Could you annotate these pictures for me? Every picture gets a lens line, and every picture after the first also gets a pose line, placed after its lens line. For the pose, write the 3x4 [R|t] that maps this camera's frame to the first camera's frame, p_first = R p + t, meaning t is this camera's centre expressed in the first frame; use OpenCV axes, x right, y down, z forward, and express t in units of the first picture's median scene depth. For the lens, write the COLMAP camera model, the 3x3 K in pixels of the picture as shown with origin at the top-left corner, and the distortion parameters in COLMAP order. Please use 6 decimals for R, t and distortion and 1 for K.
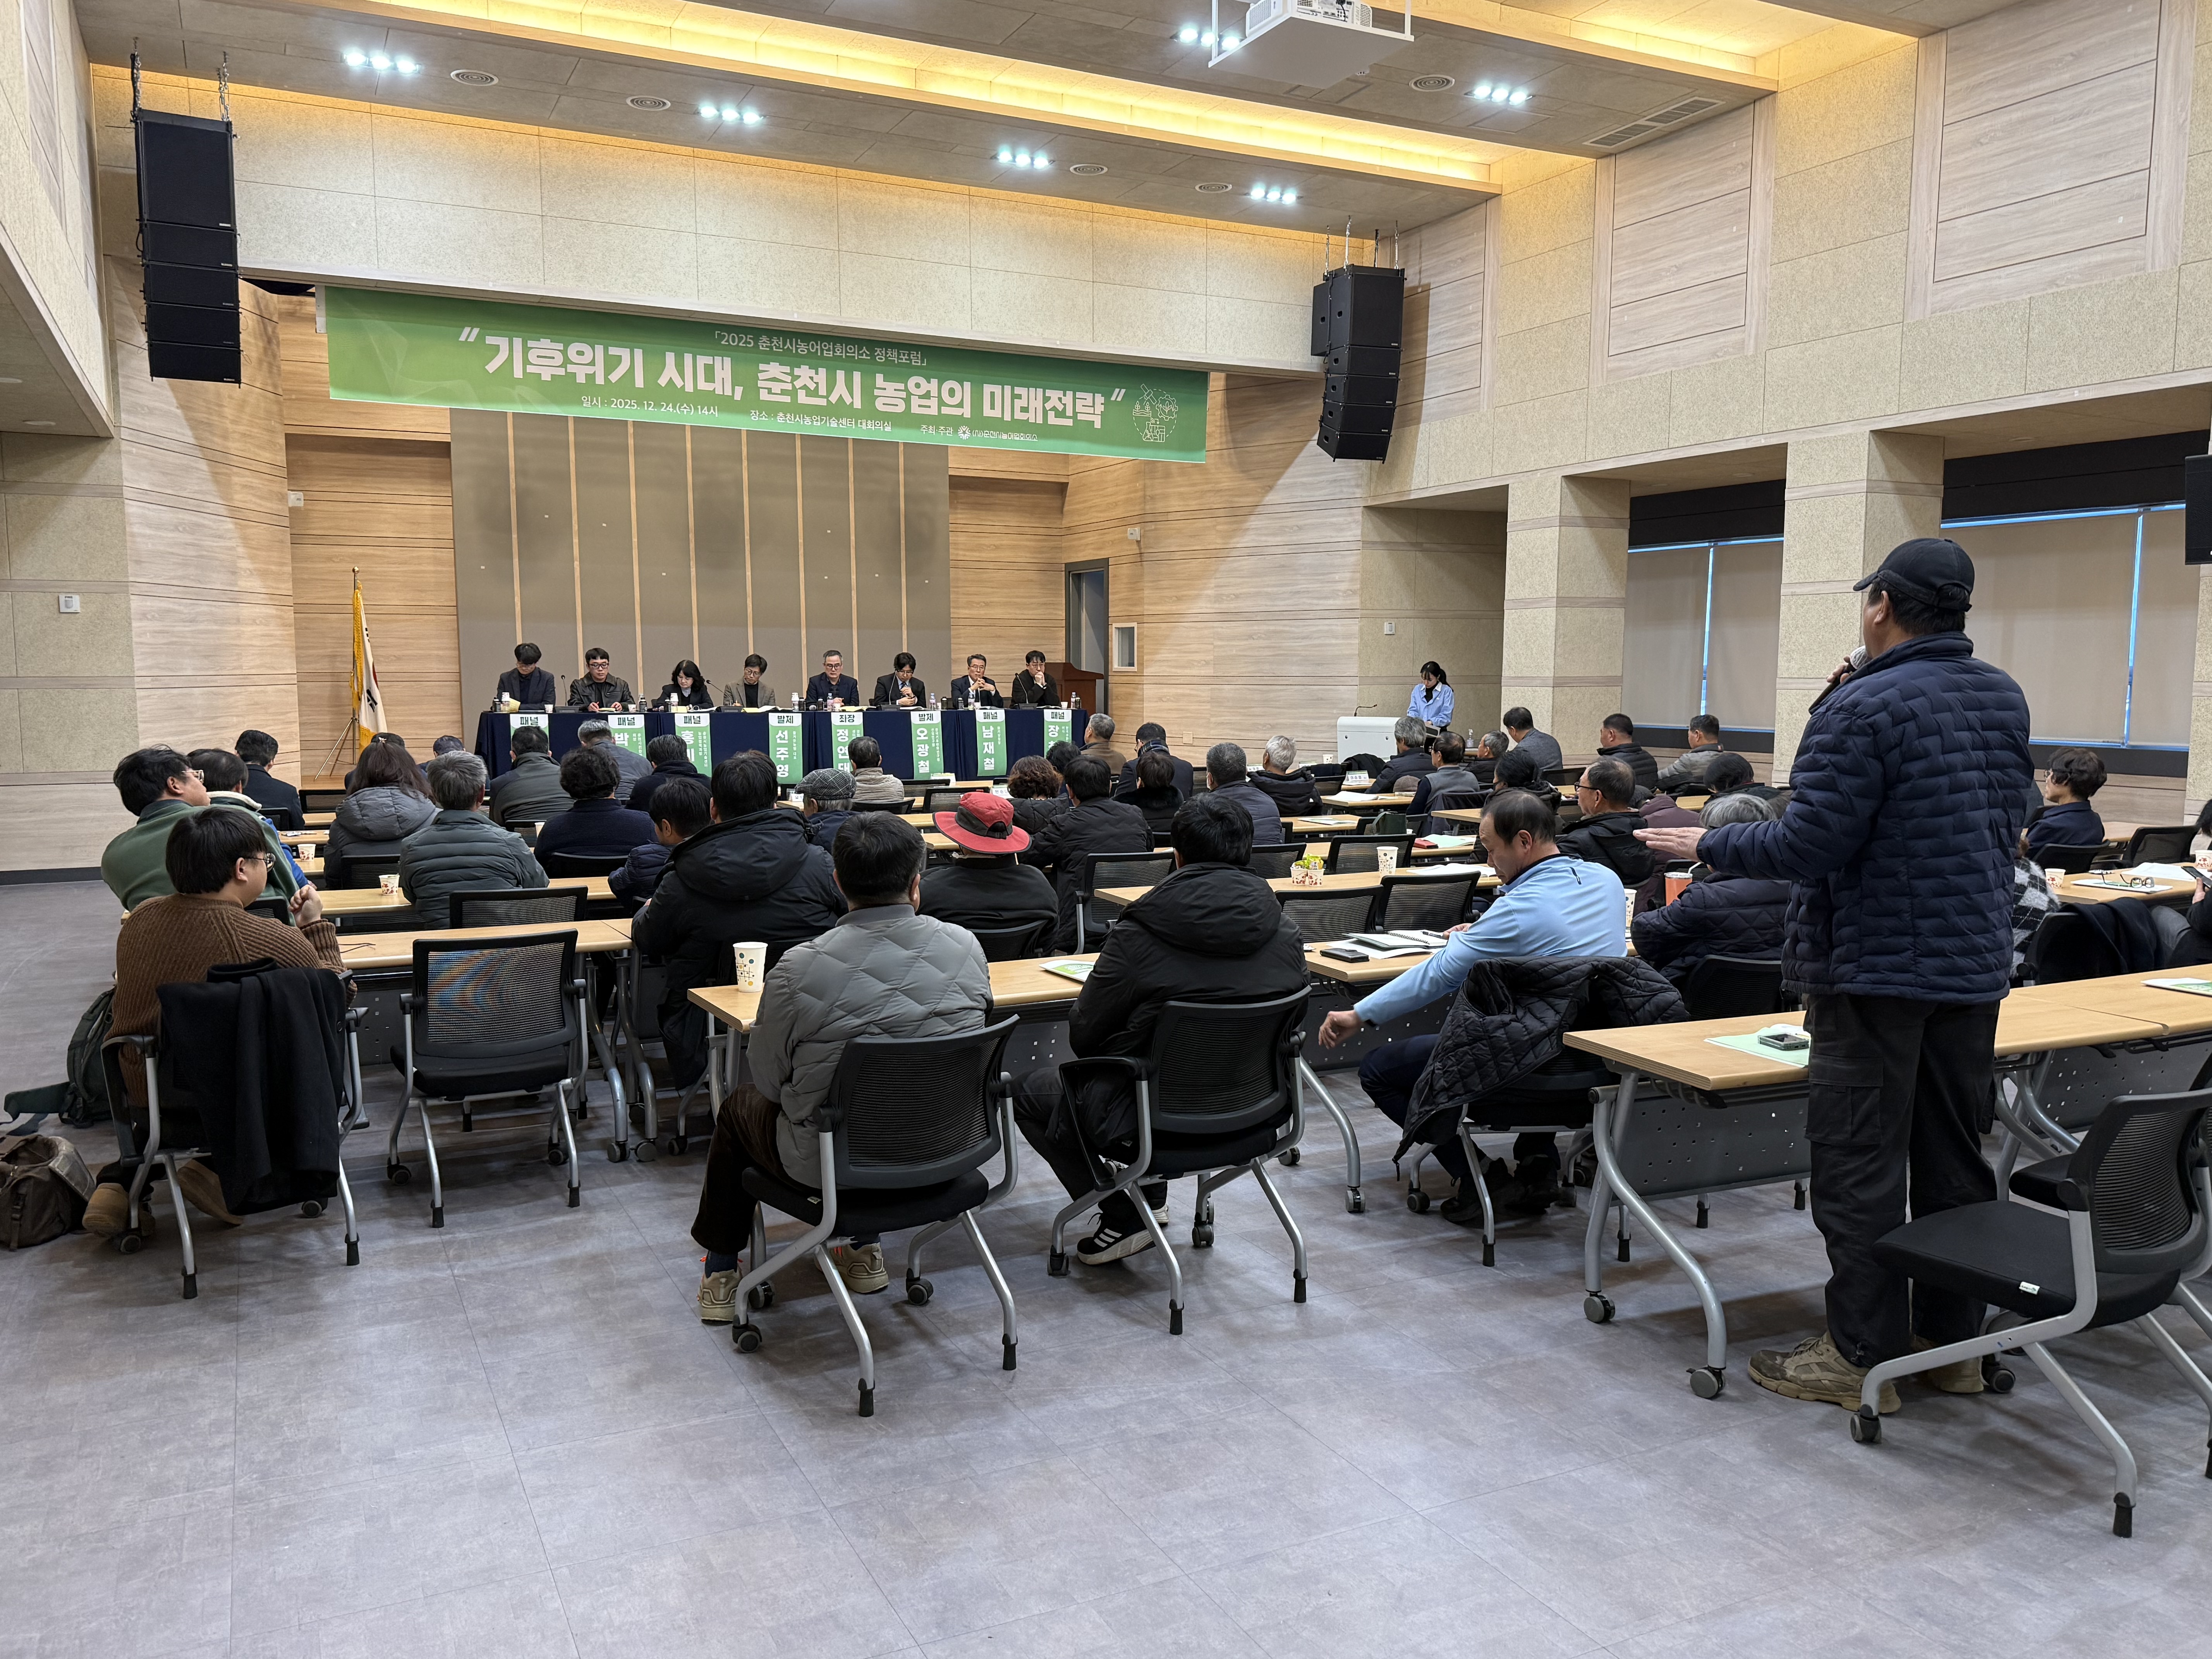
lens RADIAL K [[1637.5, 0, 1106.0], [0, 1637.5, 829.5], [0, 0, 1]] dist [0.142352, -0.238849]
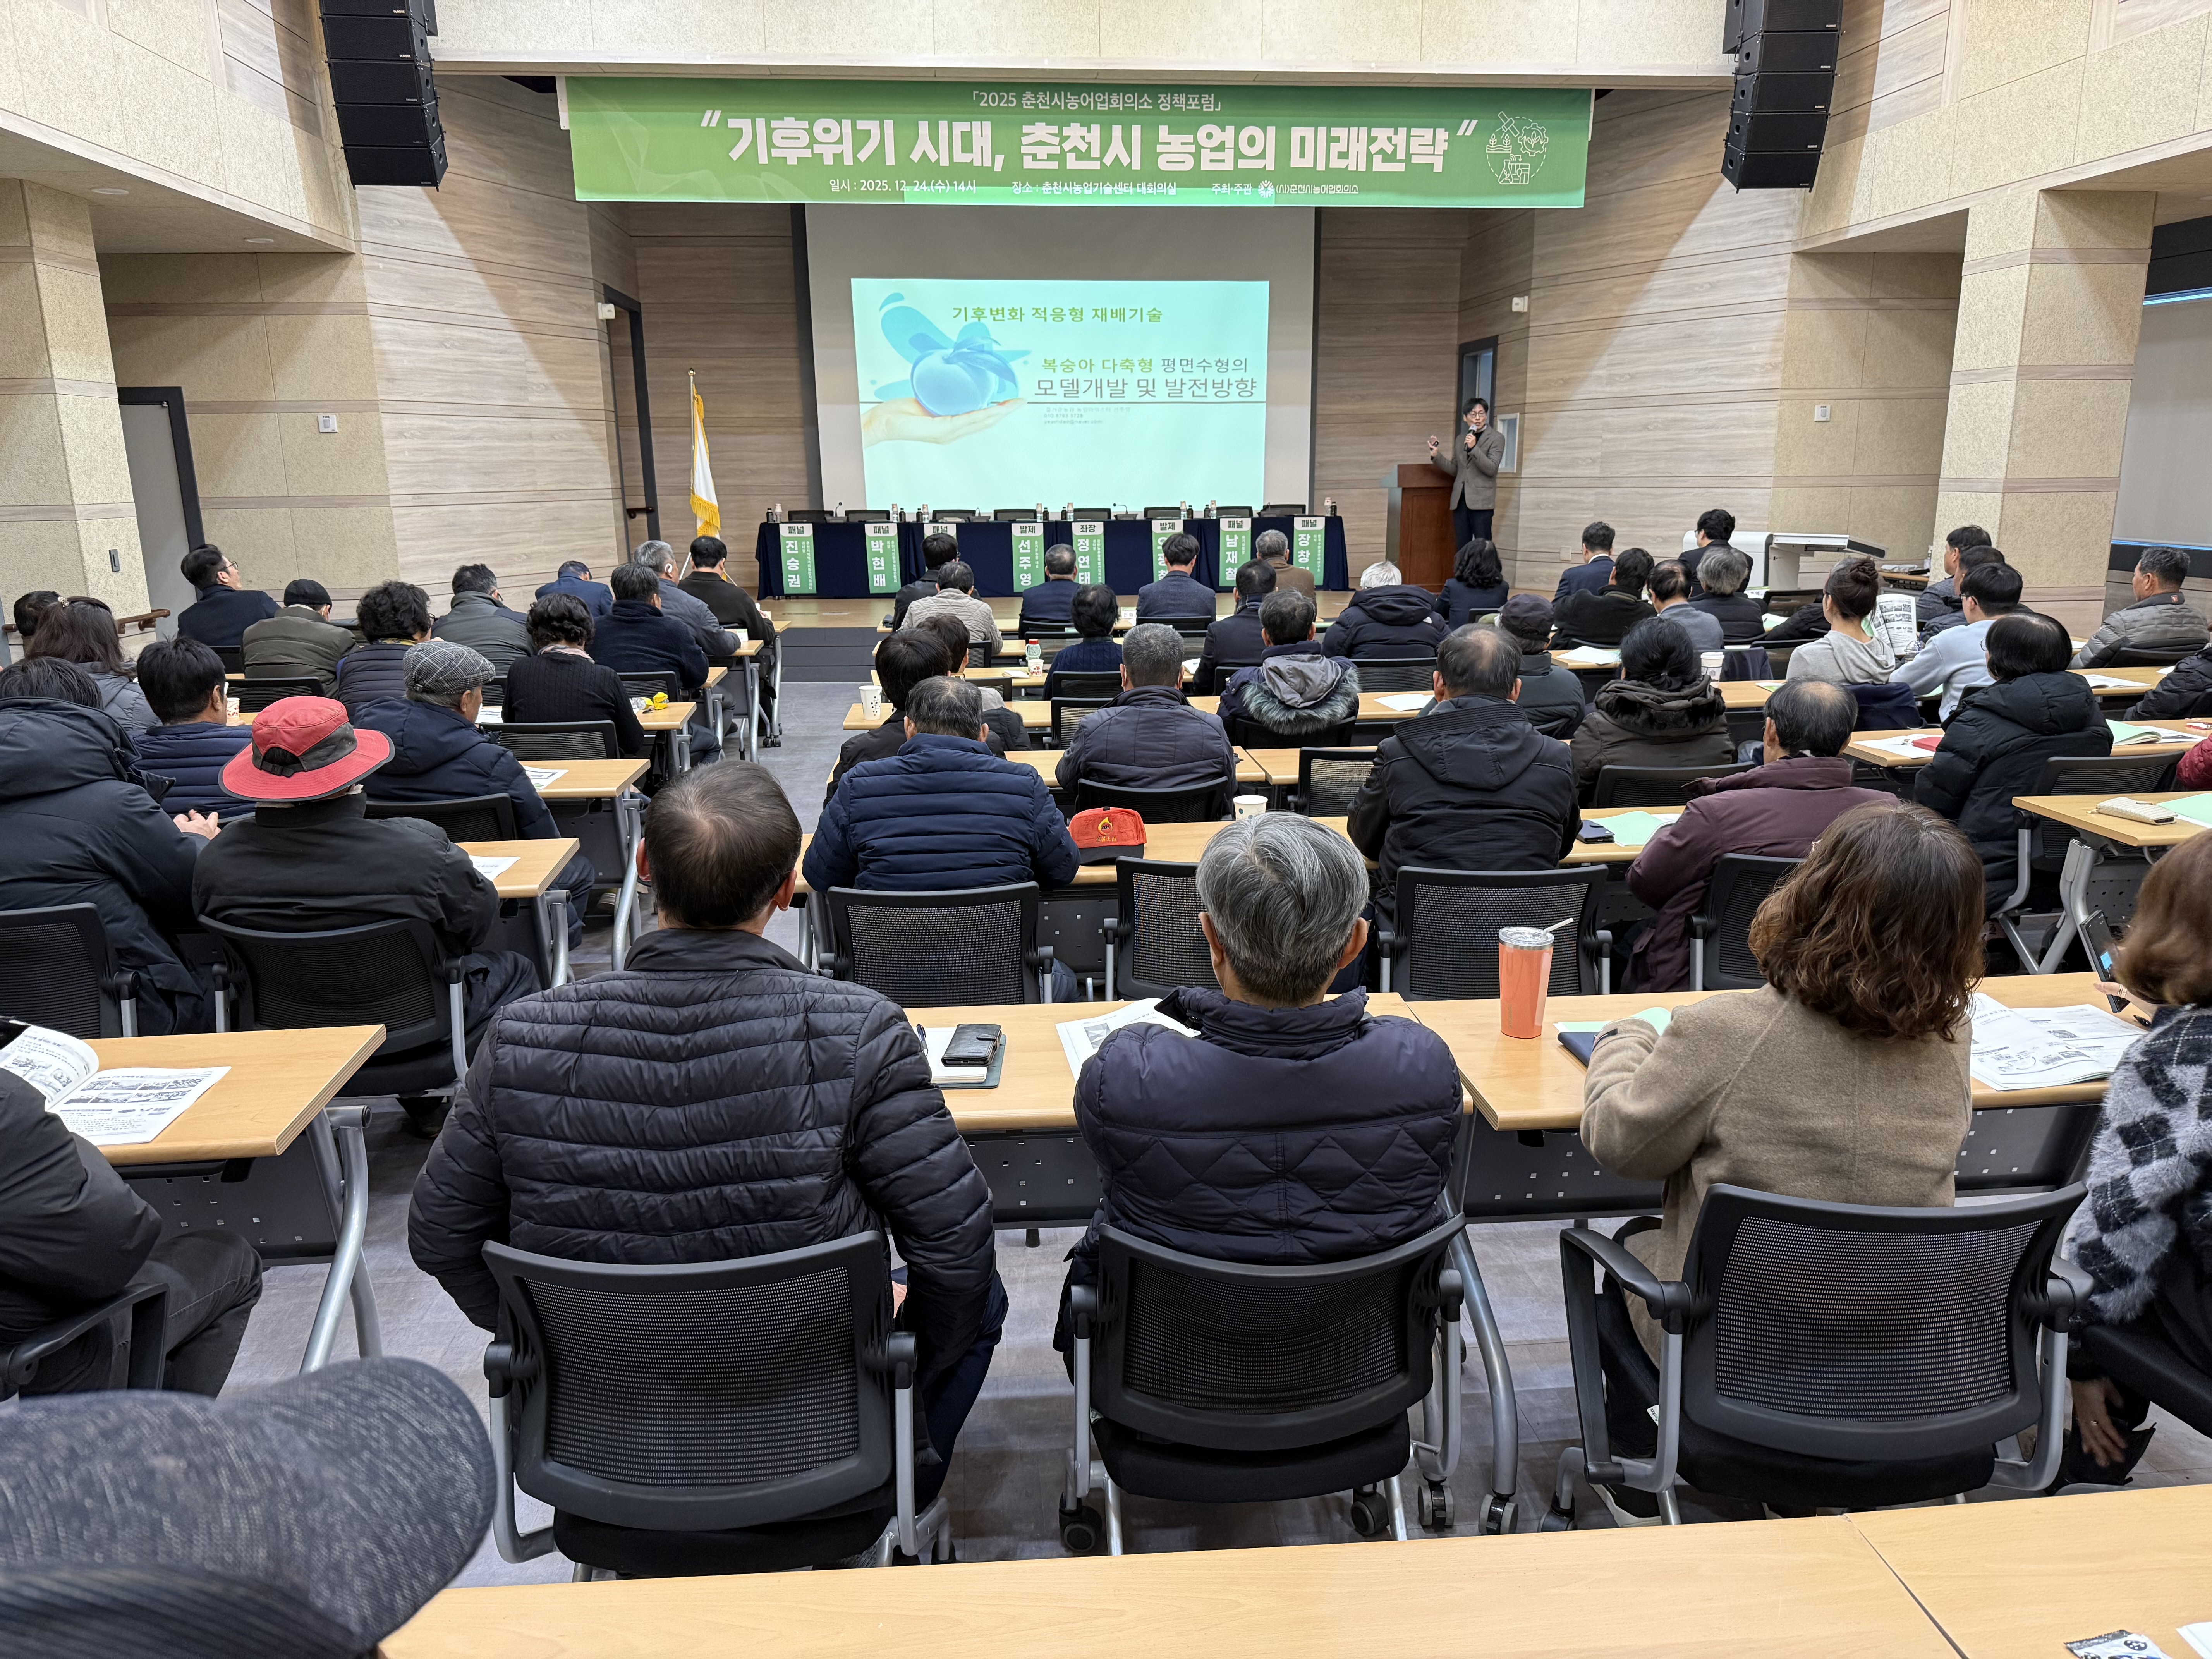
lens RADIAL K [[1544.9, 0, 1106.0], [0, 1544.9, 829.5], [0, 0, 1]] dist [0.048038, -0.065342]
pose [[0.934620, 0.069806, -0.348730, 0.144507], [-0.022313, 0.990126, 0.138395, -0.024682], [0.354947, -0.121566, 0.926949, 0.198401]]
